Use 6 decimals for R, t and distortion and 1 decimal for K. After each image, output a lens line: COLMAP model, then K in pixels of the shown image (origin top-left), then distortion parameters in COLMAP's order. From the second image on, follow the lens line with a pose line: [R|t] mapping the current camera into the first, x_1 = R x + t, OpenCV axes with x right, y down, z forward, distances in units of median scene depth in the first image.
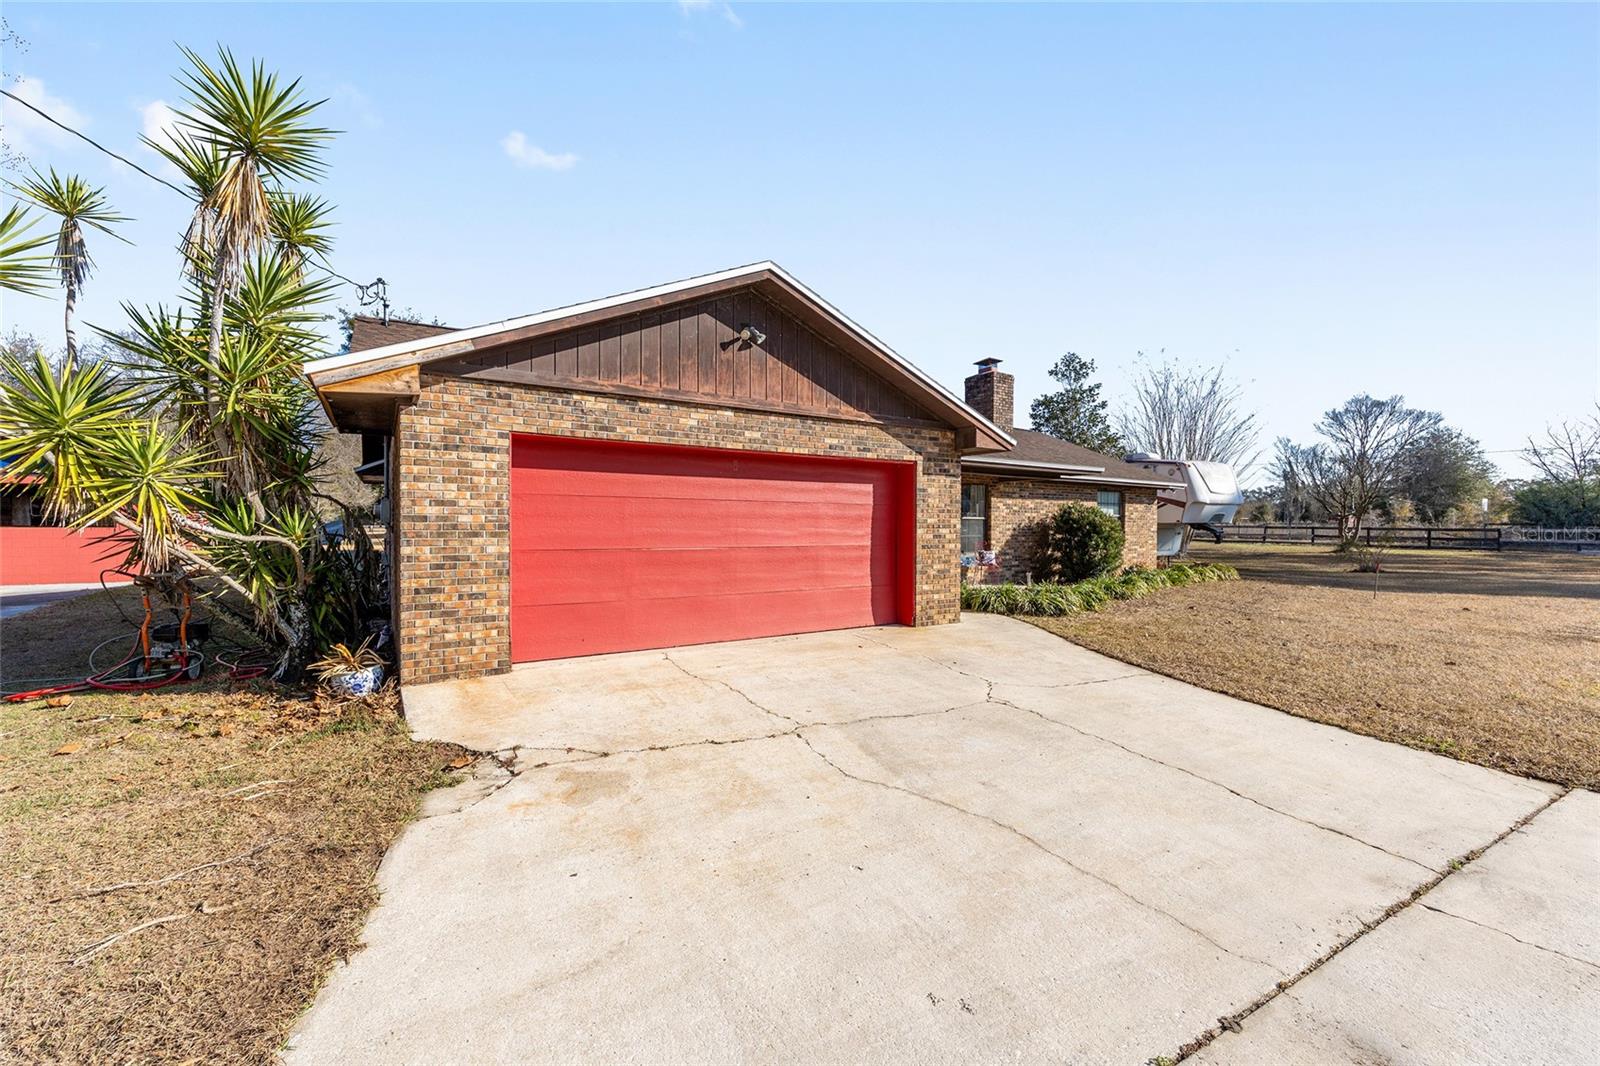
lens RADIAL K [[652.3, 0, 799.1], [0, 652.3, 529.8], [0, 0, 1]] dist [-0.001248, -0.000016]
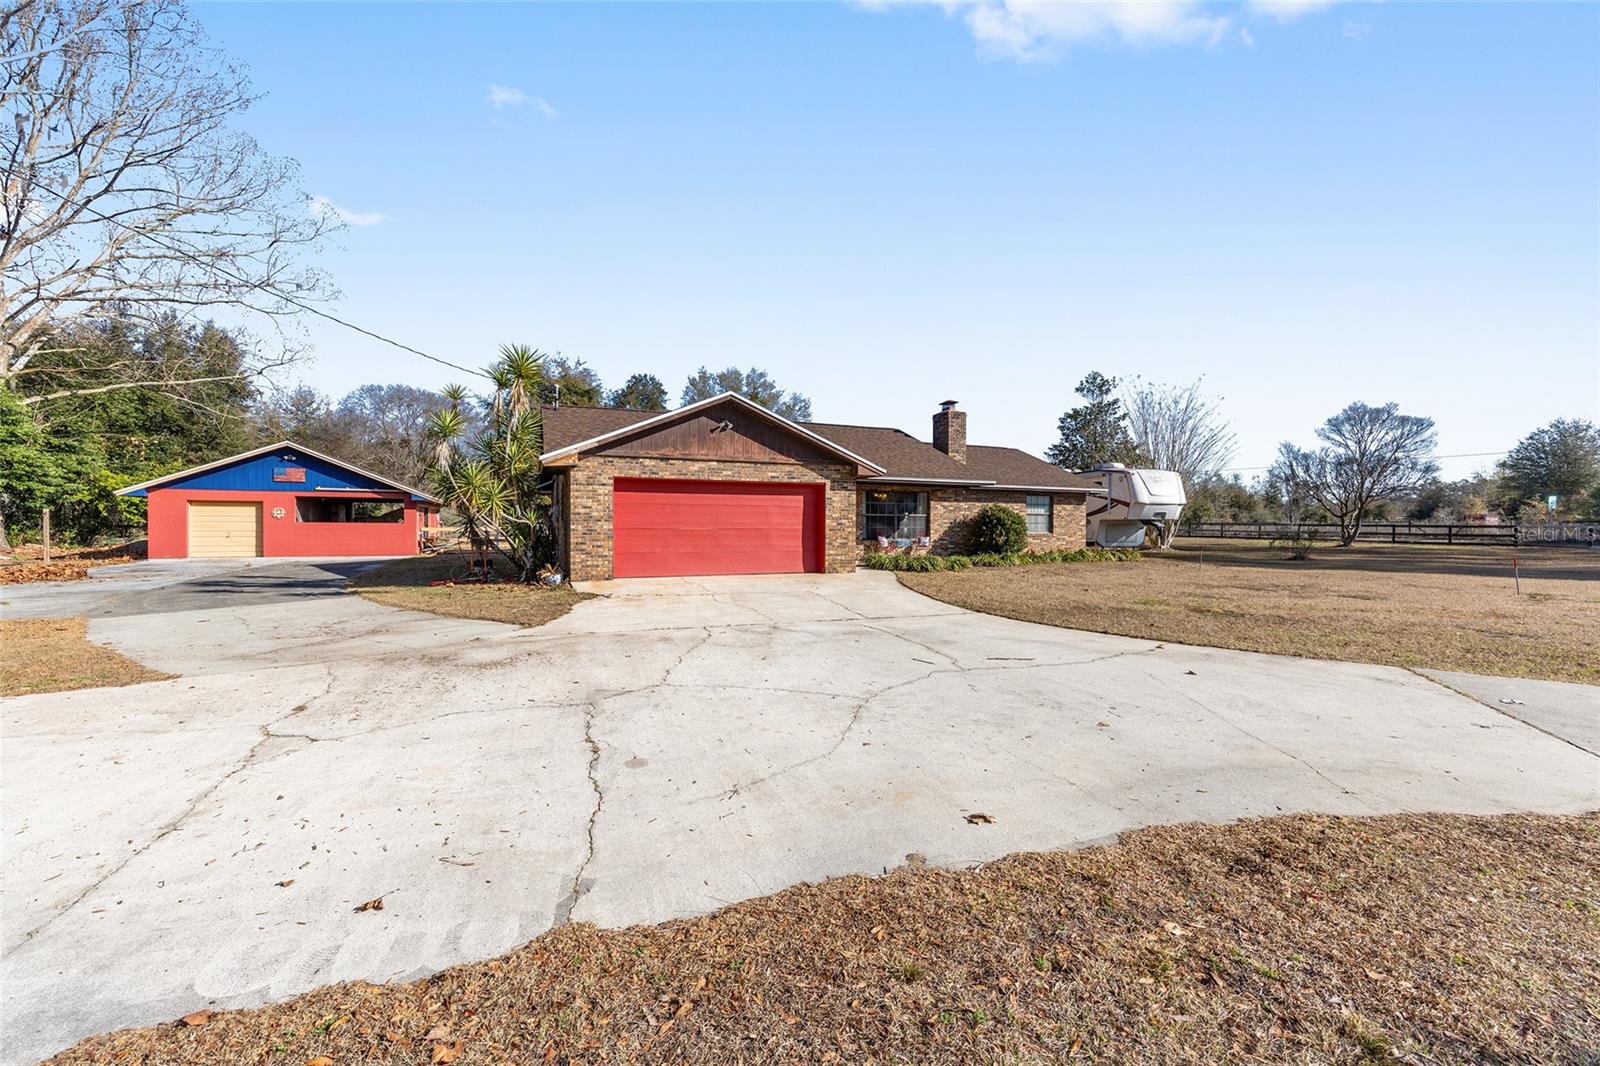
lens RADIAL K [[637.7, 0, 796.5], [0, 637.7, 531.0], [0, 0, 1]] dist [-0.001134, -0.000158]
pose [[0.984100, 0.001156, -0.177610, 0.492281], [-0.001081, 0.999999, 0.000522, 0.034125], [0.177611, -0.000321, 0.984101, -0.913869]]
